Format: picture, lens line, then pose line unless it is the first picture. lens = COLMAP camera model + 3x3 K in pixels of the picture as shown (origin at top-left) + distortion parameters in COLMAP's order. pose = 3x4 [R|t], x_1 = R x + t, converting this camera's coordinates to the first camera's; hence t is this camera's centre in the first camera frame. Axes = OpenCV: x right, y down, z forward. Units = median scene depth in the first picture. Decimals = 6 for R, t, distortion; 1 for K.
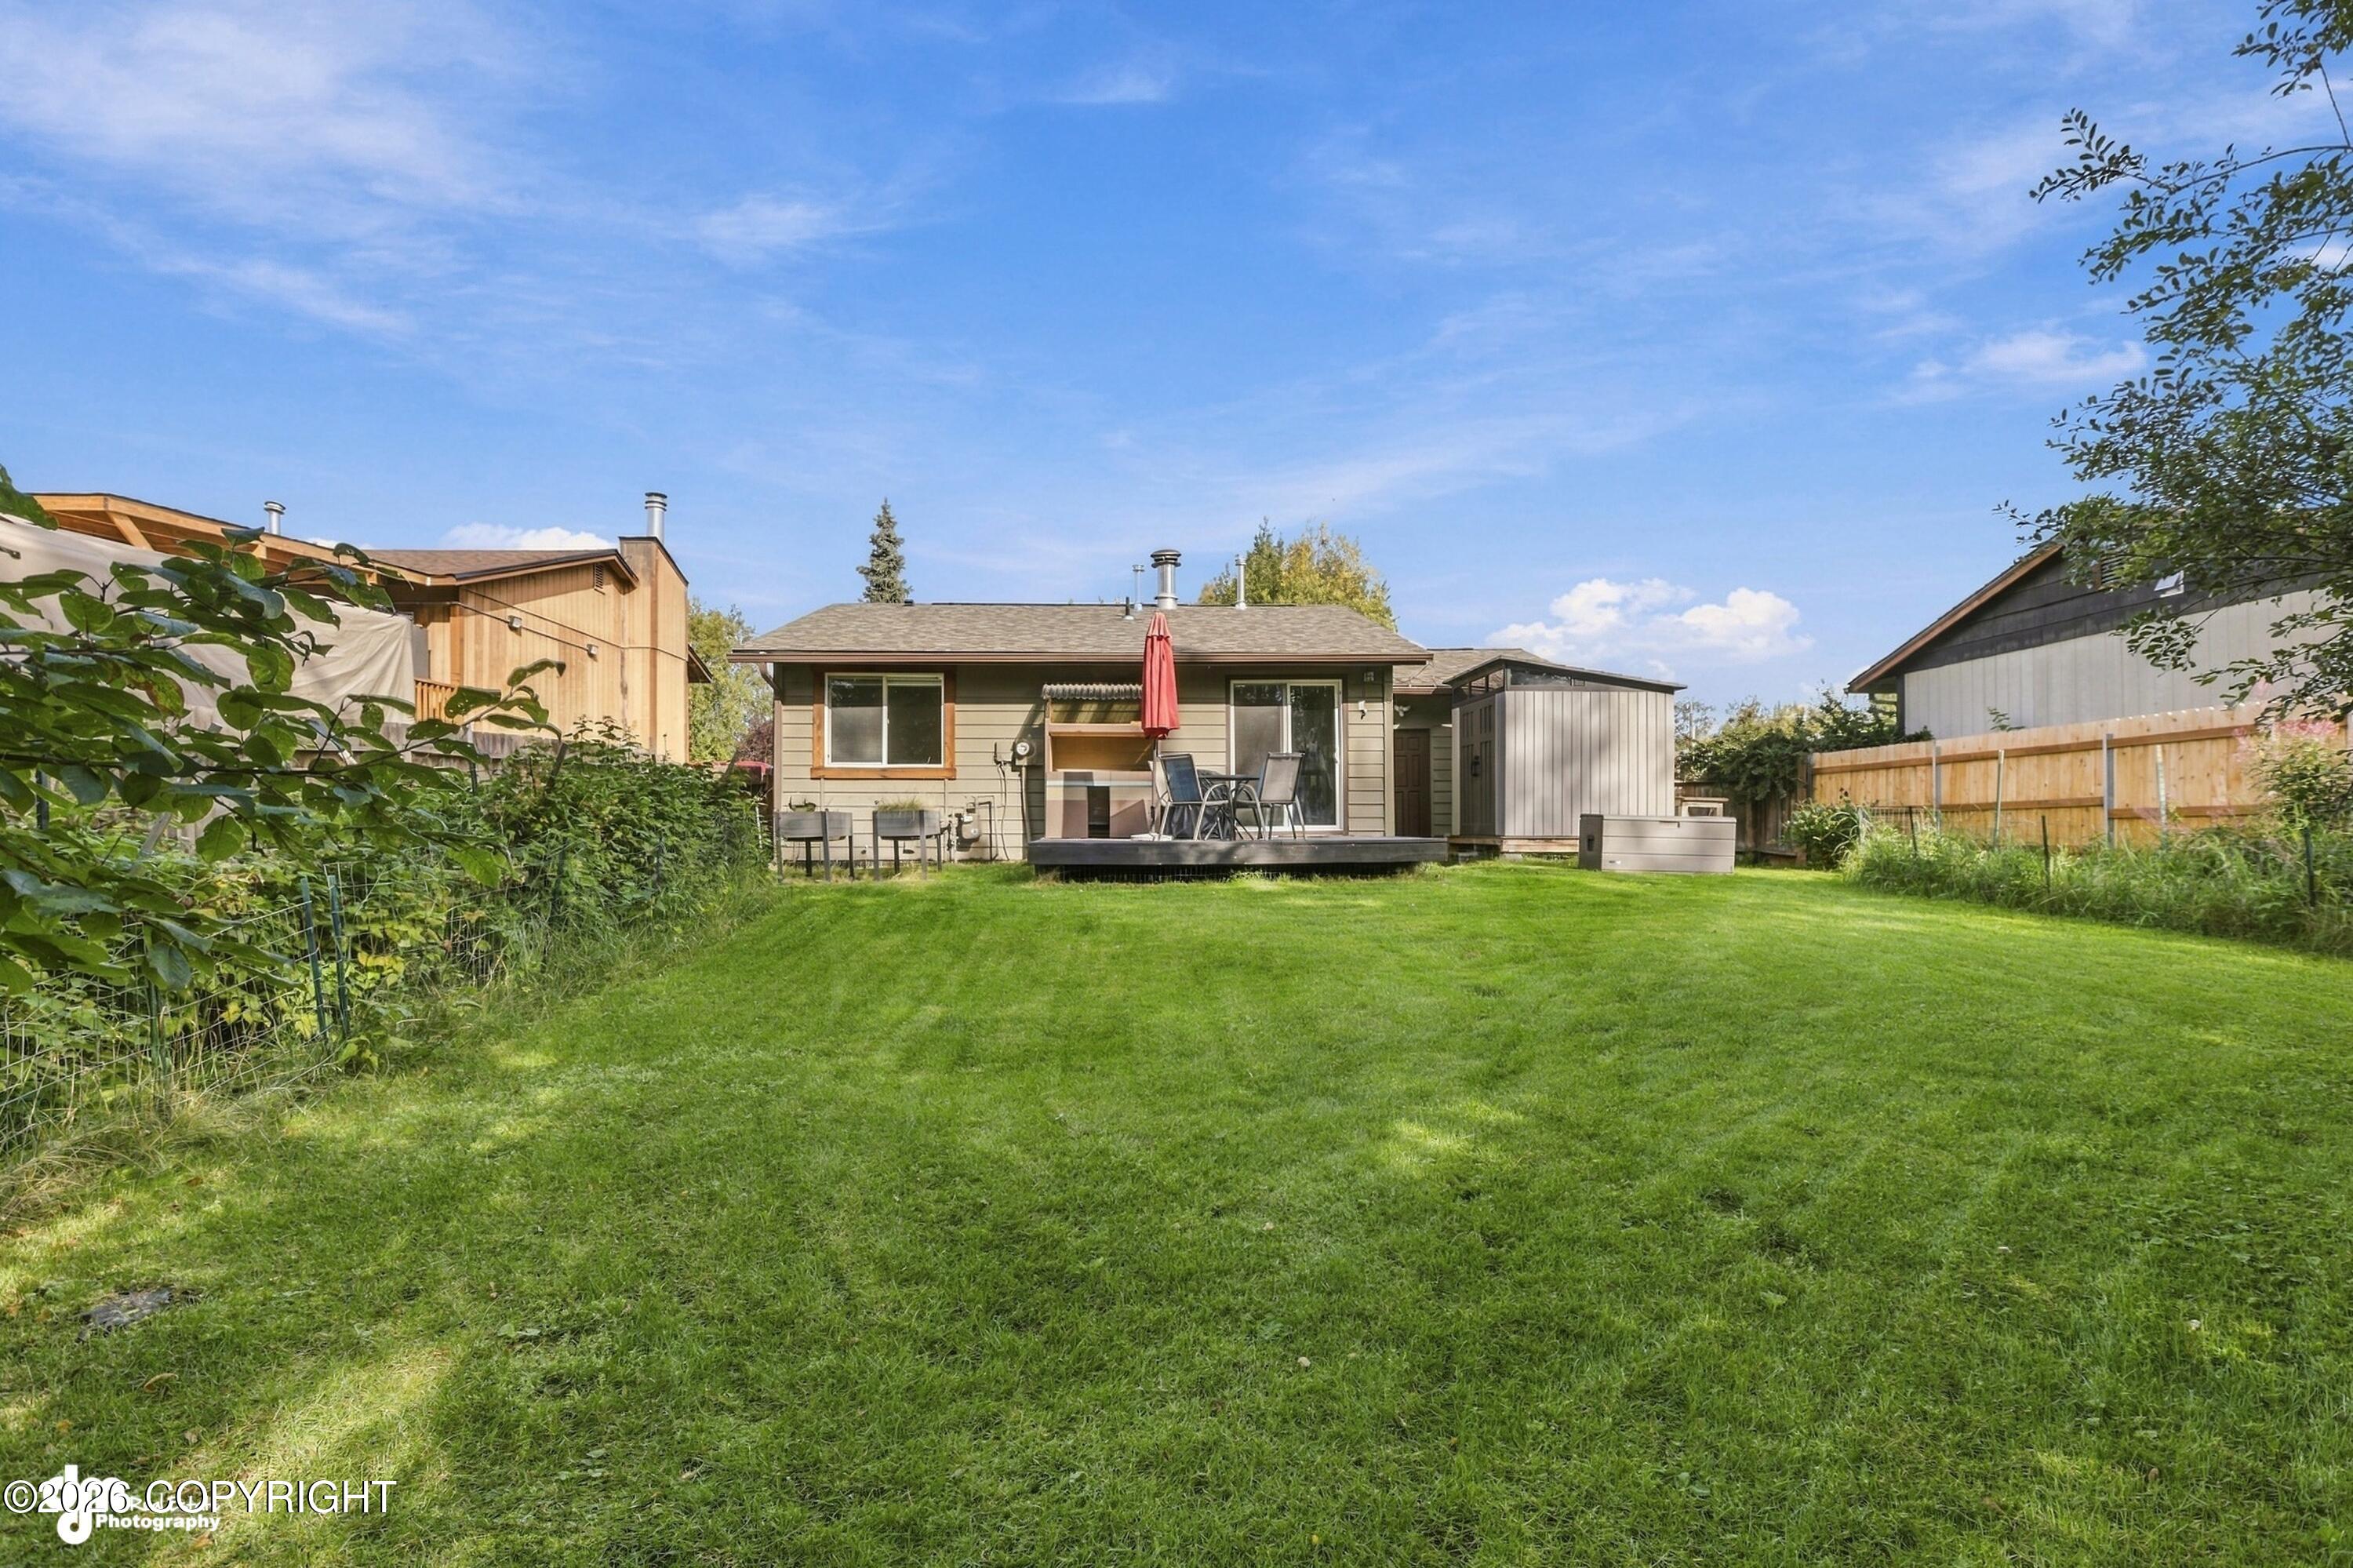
lens RADIAL K [[1066.9, 0, 1169.4], [0, 1066.9, 780.6], [0, 0, 1]] dist [0.001591, 0.000432]
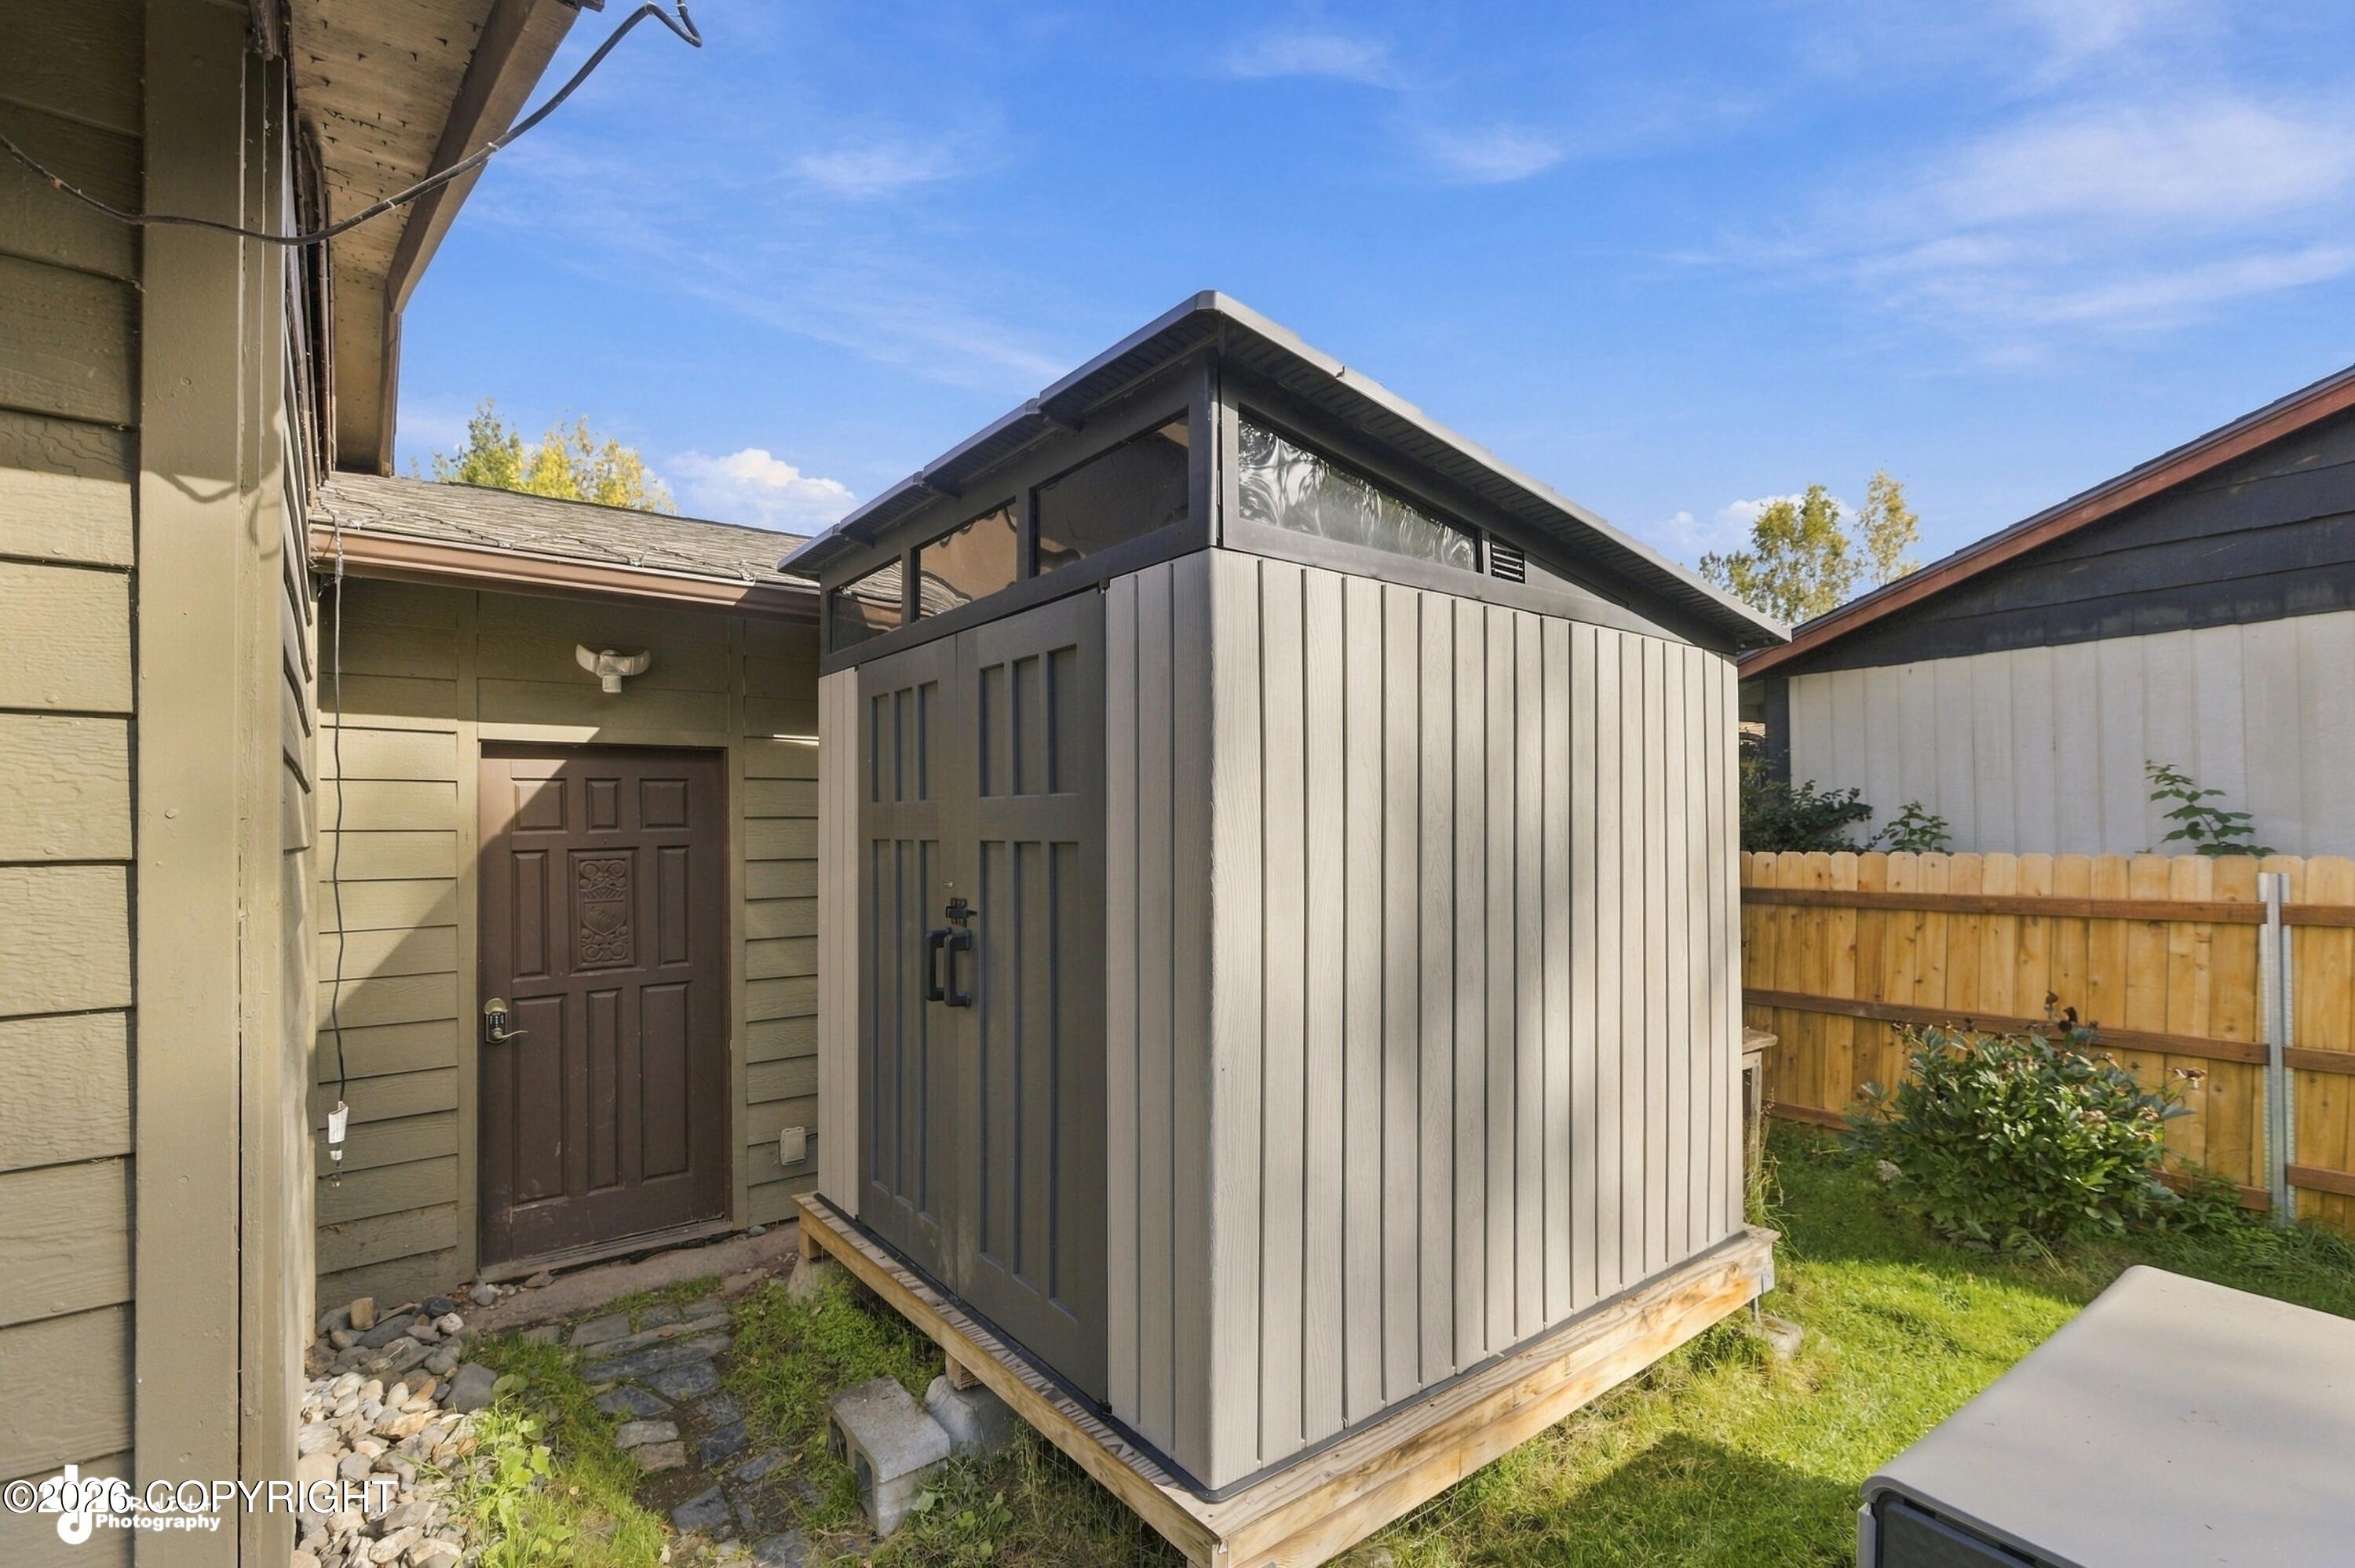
lens RADIAL K [[1067.3, 0, 1178.1], [0, 1067.3, 836.9], [0, 0, 1]] dist [-0.011933, -0.000035]
pose [[0.815086, -0.006348, 0.579305, 0.221060], [-0.018626, 0.999136, 0.037155, -0.047216], [-0.579040, -0.041075, 0.814264, 0.876666]]
